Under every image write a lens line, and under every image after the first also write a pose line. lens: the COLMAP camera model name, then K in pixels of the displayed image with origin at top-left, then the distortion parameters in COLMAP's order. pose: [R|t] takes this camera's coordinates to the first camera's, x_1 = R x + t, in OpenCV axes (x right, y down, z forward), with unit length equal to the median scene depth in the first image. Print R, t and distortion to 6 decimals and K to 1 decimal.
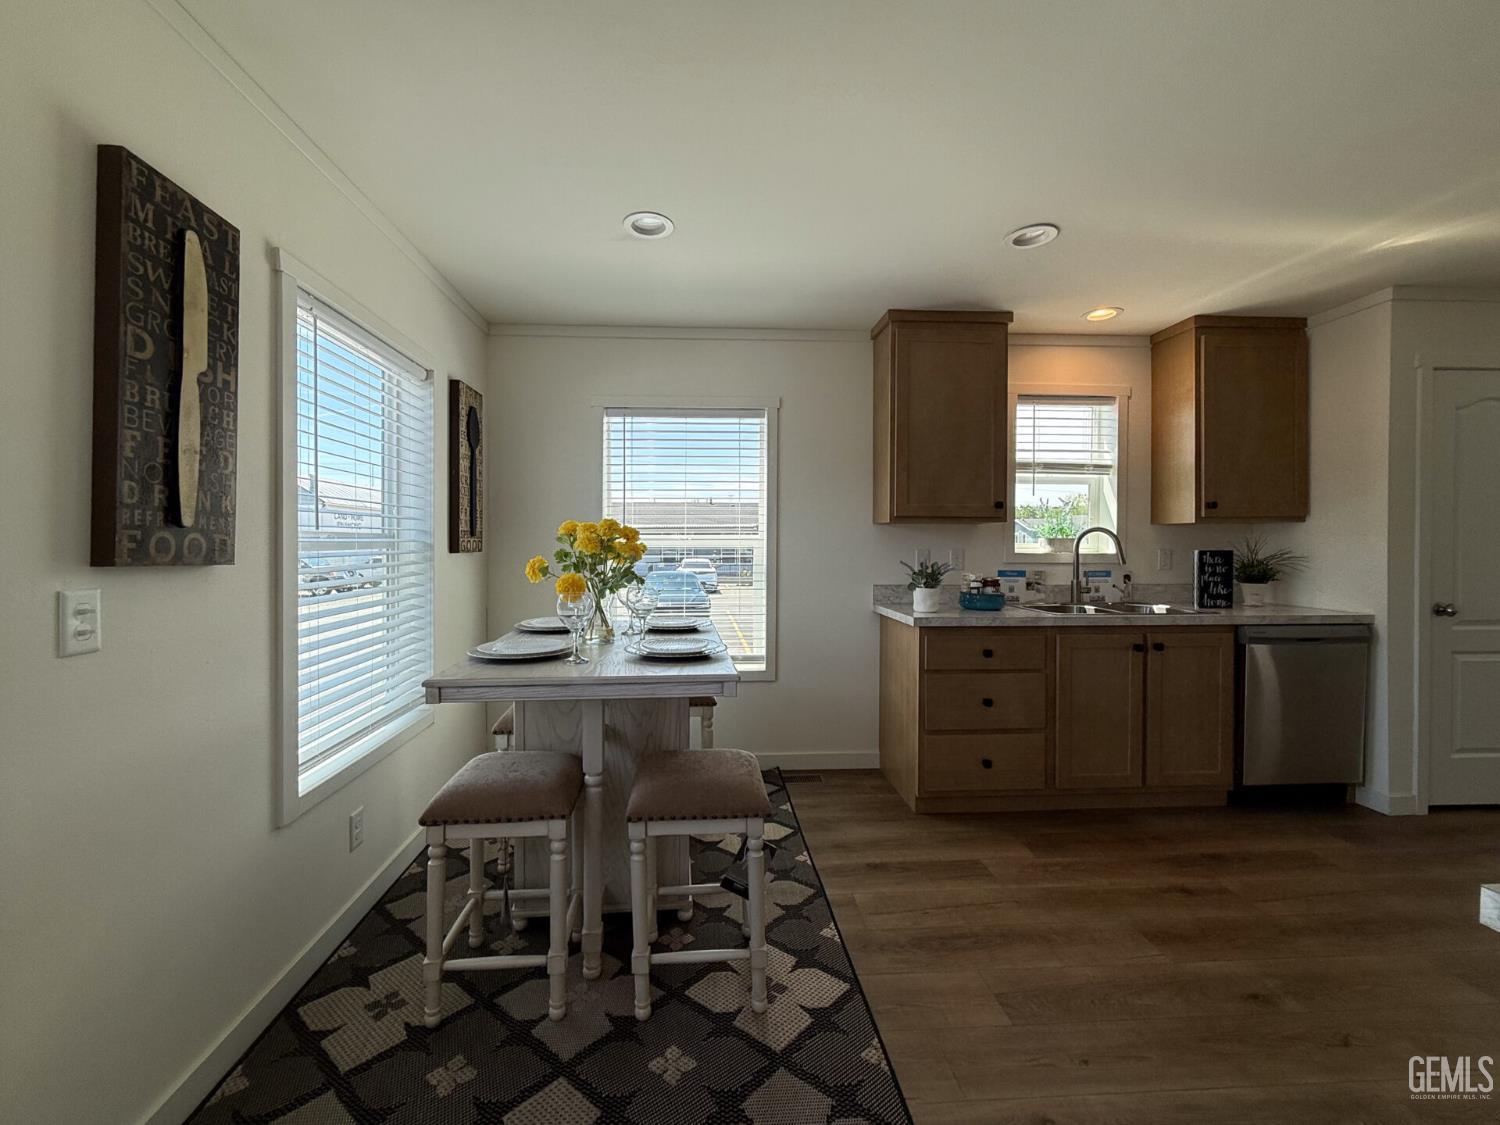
lens RADIAL K [[610.3, 0, 723.0], [0, 610.3, 545.5], [0, 0, 1]] dist [0.002712, -0.000574]
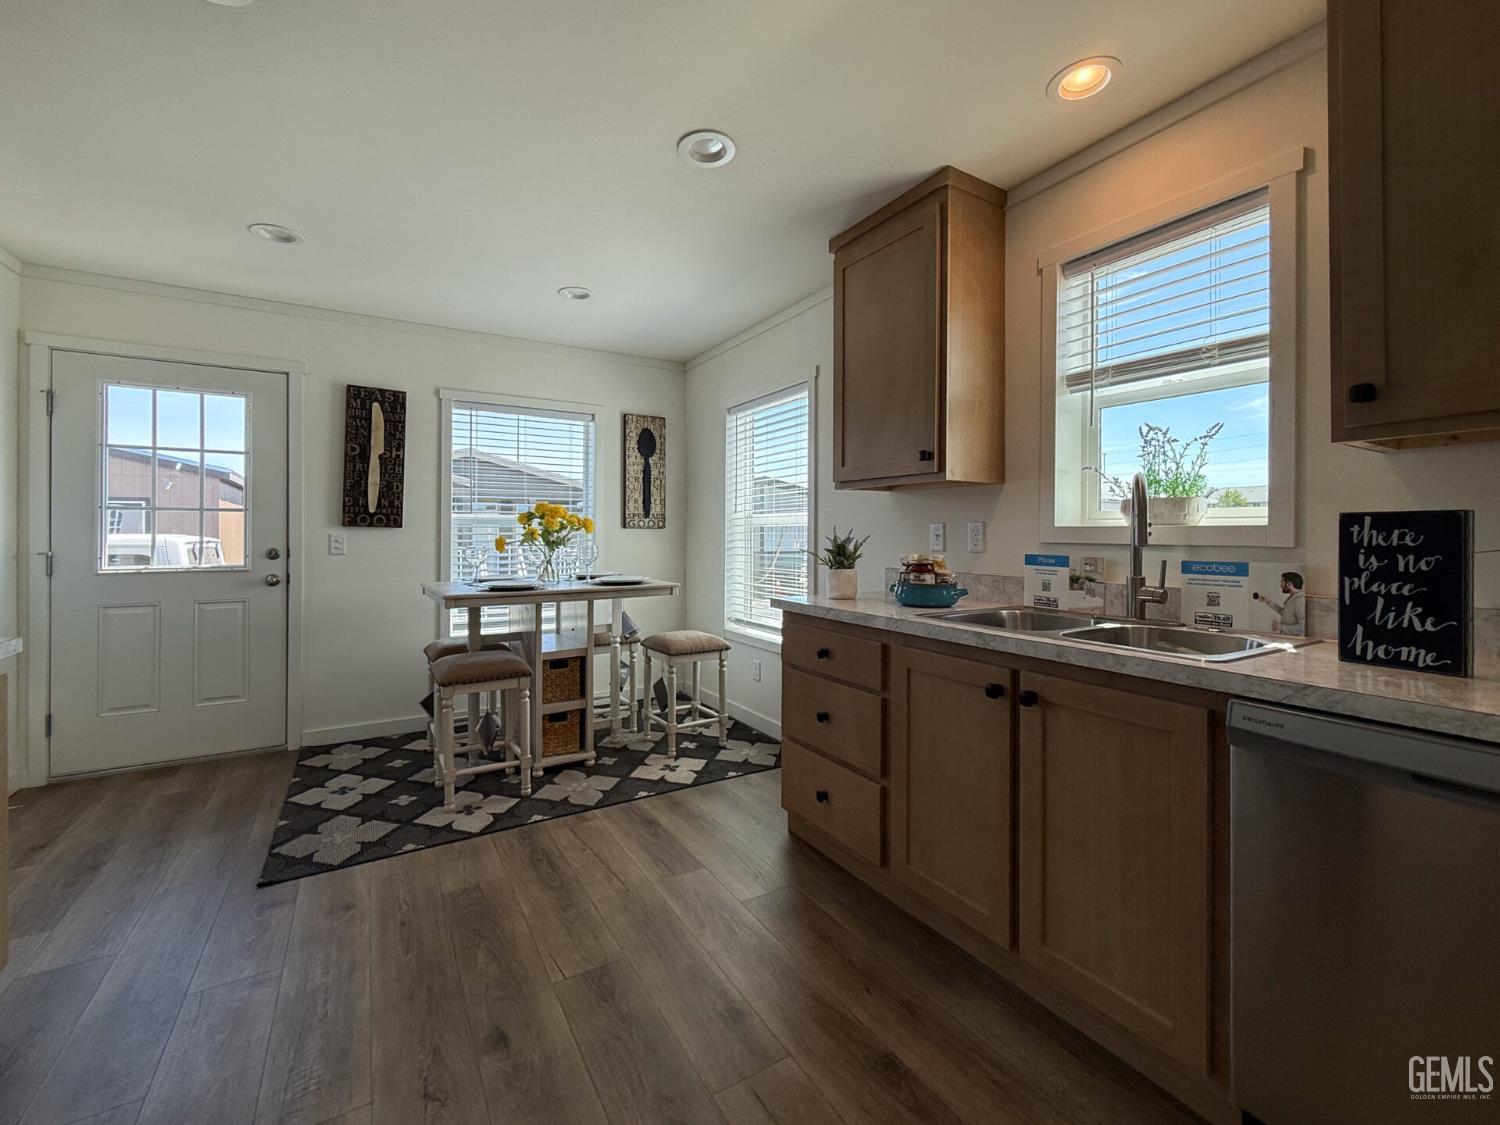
lens RADIAL K [[610.3, 0, 706.0], [0, 610.3, 527.6], [0, 0, 1]] dist [0.002712, -0.000574]
pose [[0.460869, -0.007134, -0.887439, 0.942241], [-0.006294, 0.999916, -0.011307, 0.024570], [0.887446, 0.010797, 0.460786, 0.458060]]
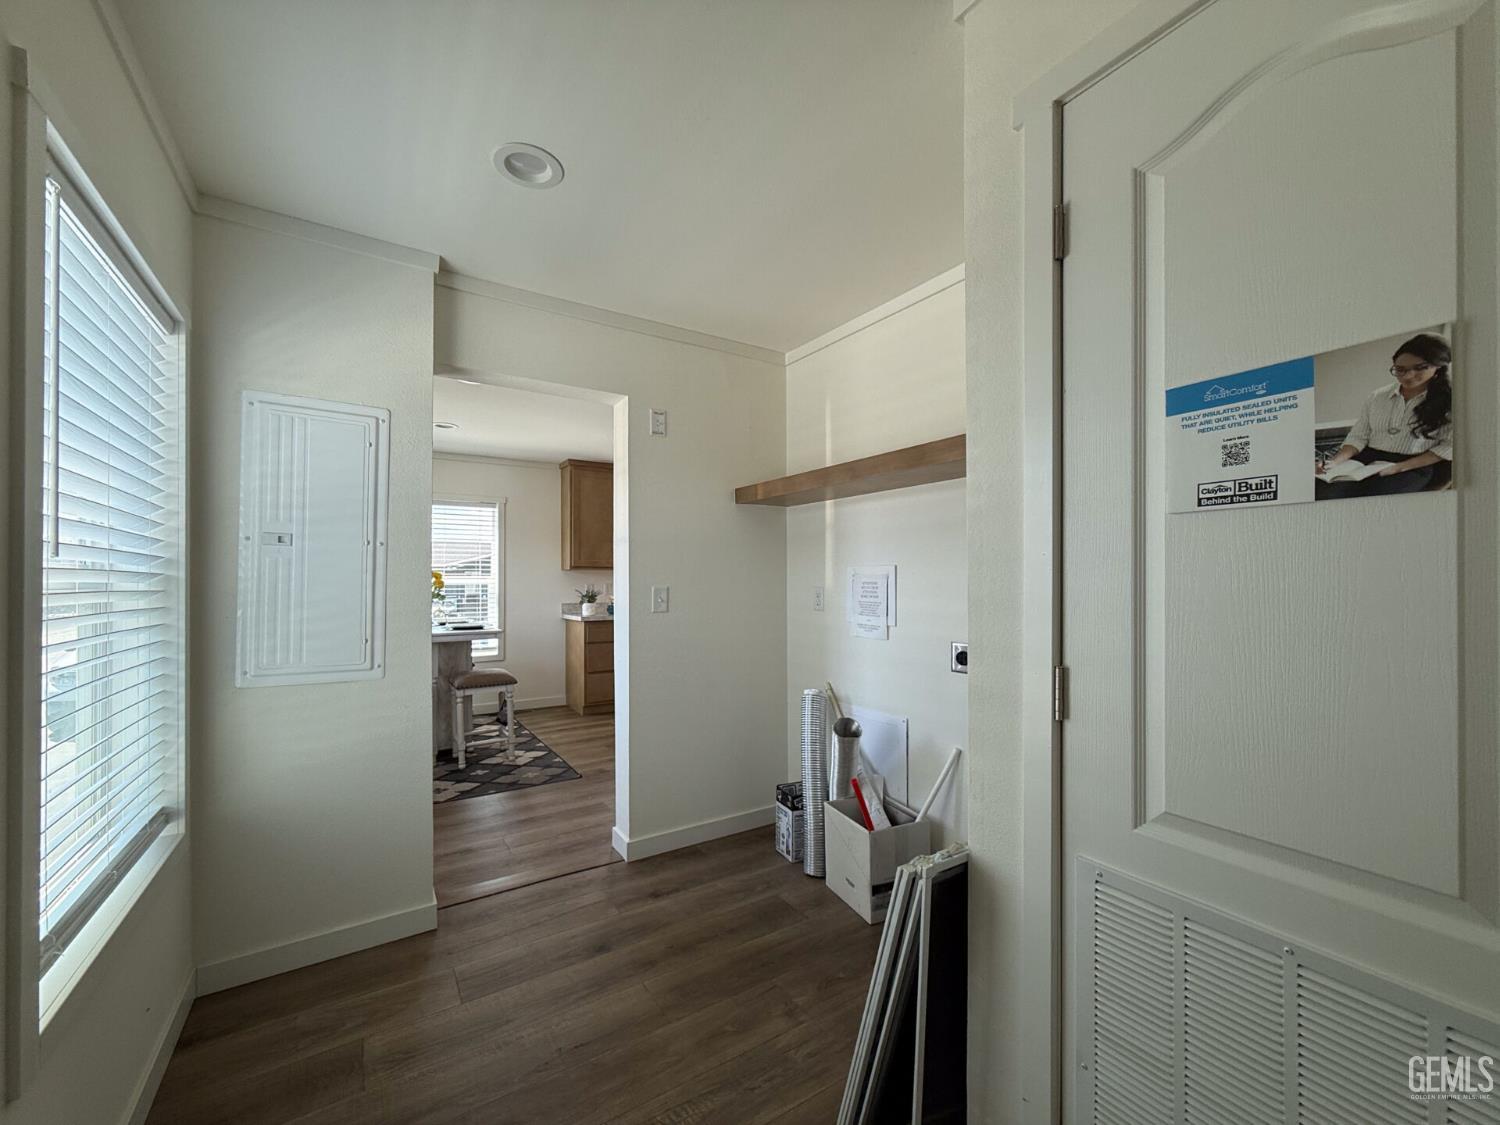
lens RADIAL K [[610.3, 0, 764.1], [0, 610.3, 572.9], [0, 0, 1]] dist [0.002712, -0.000574]
pose [[0.856741, -0.000707, 0.515746, -0.189505], [0.013966, 0.999664, -0.021830, 0.022703], [-0.515557, 0.025906, 0.856463, -0.940513]]
